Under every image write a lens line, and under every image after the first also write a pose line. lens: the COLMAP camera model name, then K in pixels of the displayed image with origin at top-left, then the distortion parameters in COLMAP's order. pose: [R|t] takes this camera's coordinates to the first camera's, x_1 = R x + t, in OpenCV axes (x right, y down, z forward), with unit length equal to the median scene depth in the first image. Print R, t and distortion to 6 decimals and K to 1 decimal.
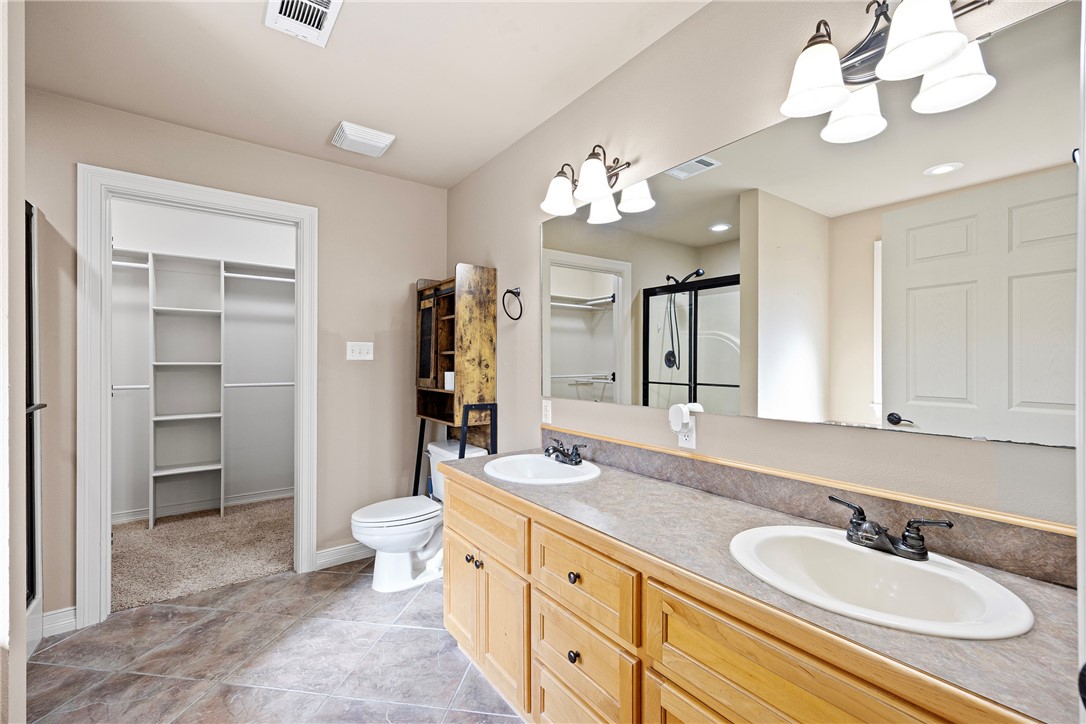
lens RADIAL K [[453.0, 0, 543.0], [0, 453.0, 362.0], [0, 0, 1]] dist [-0.000324, -0.000034]
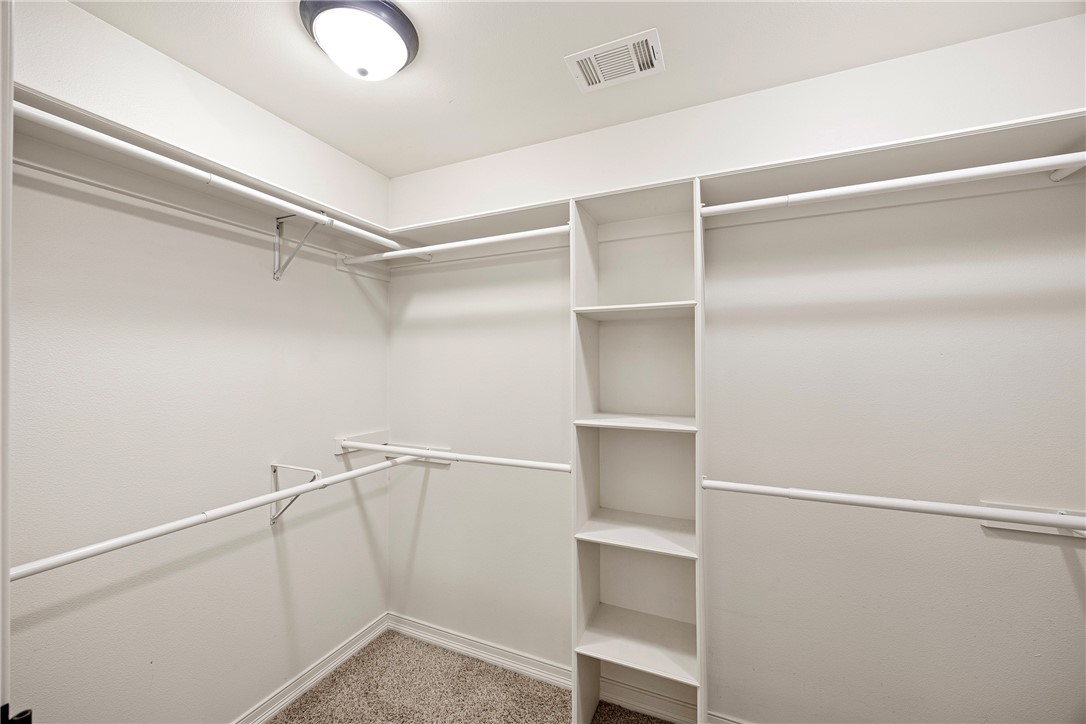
lens RADIAL K [[413.0, 0, 543.0], [0, 413.0, 362.0], [0, 0, 1]] dist [0.000014, -0.000002]
pose [[0.500403, -0.003628, -0.865785, -0.455873], [-0.001417, 0.999986, -0.005009, -0.056396], [0.865792, 0.003733, 0.500391, 0.693969]]
